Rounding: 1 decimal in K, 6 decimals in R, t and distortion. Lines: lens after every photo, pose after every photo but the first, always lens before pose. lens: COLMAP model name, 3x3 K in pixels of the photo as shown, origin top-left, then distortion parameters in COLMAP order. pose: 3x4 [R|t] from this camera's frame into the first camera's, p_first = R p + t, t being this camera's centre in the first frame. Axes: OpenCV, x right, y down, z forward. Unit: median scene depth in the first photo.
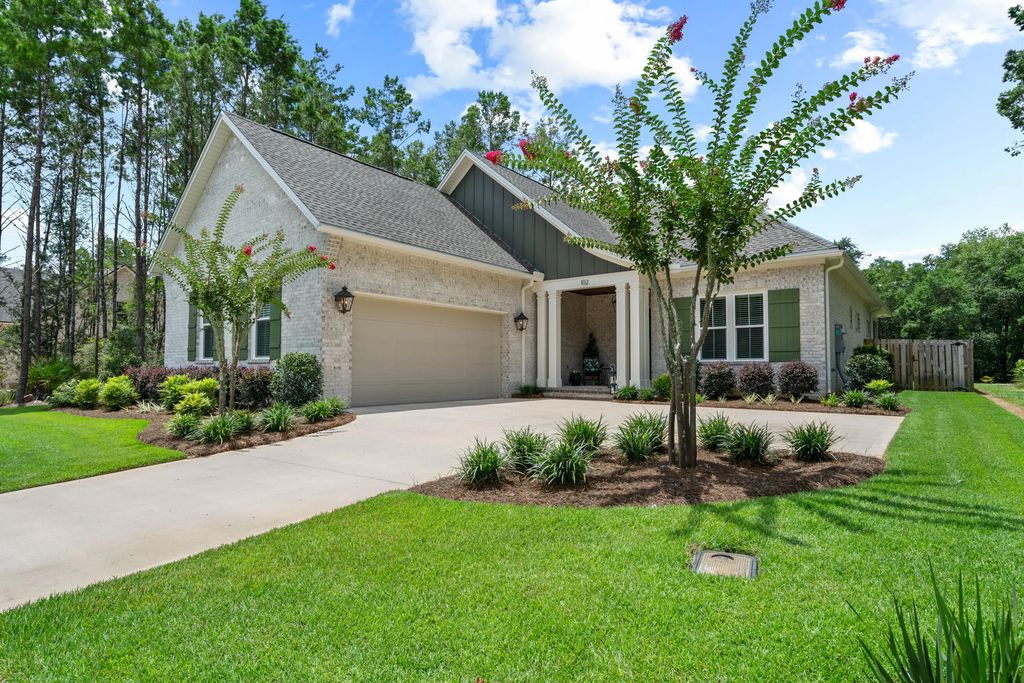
lens RADIAL K [[545.9, 0, 512.0], [0, 545.9, 341.5], [0, 0, 1]] dist [0.025504, 0.000033]
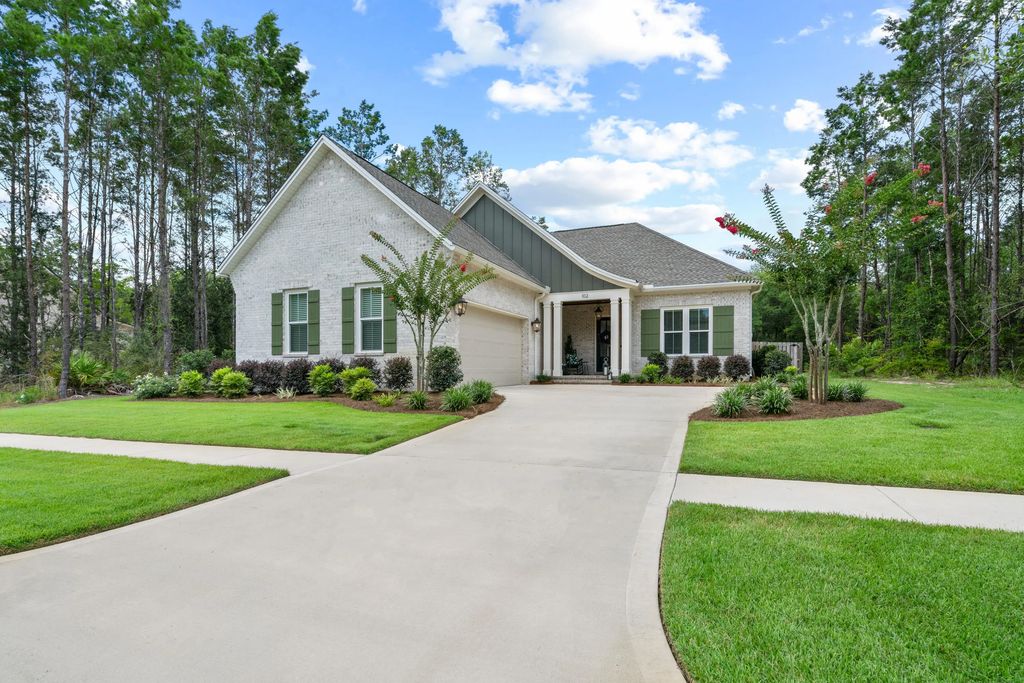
lens RADIAL K [[492.8, 0, 515.4], [0, 492.8, 359.7], [0, 0, 1]] dist [0.007551, 0.000746]
pose [[0.958828, -0.002503, 0.283977, -0.379140], [-0.006391, 0.999518, 0.030387, 0.010658], [-0.283916, -0.030951, 0.958349, -0.094169]]
